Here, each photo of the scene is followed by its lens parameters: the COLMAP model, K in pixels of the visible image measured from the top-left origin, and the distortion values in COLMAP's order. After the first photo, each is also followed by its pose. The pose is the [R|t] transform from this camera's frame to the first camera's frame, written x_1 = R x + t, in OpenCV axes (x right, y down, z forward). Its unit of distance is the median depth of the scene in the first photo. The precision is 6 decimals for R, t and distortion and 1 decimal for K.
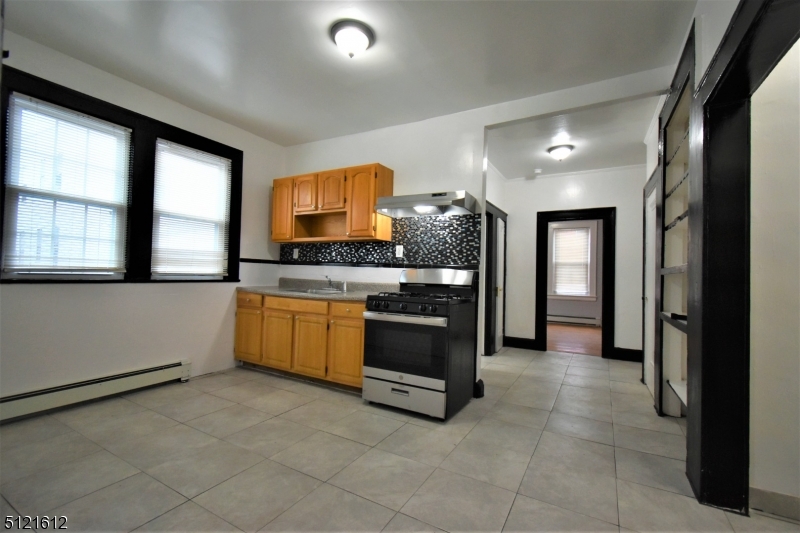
lens RADIAL K [[351.6, 0, 403.6], [0, 351.6, 266.0], [0, 0, 1]] dist [0.002038, 0.000200]
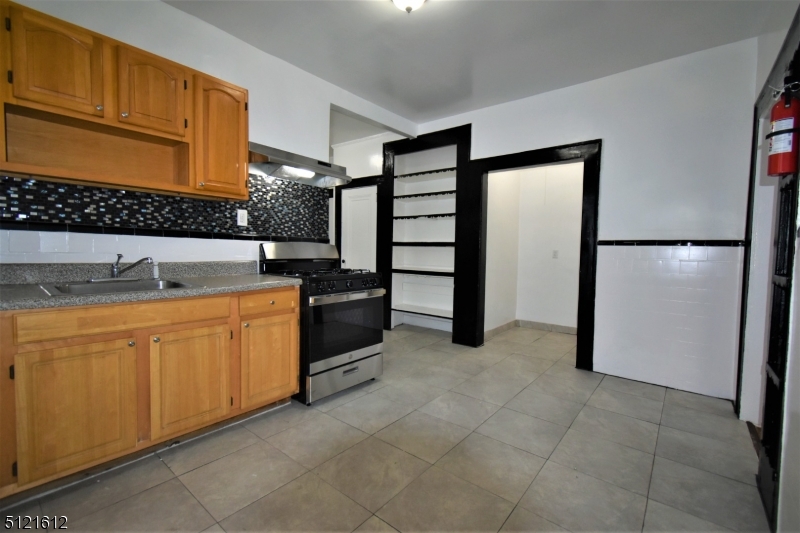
lens RADIAL K [[351.6, 0, 403.6], [0, 351.6, 266.0], [0, 0, 1]] dist [0.002038, 0.000200]
pose [[0.168090, -0.071229, 0.983195, -0.743692], [-0.034209, 0.996364, 0.078032, -0.010254], [-0.985178, -0.046751, 0.165042, 0.572682]]
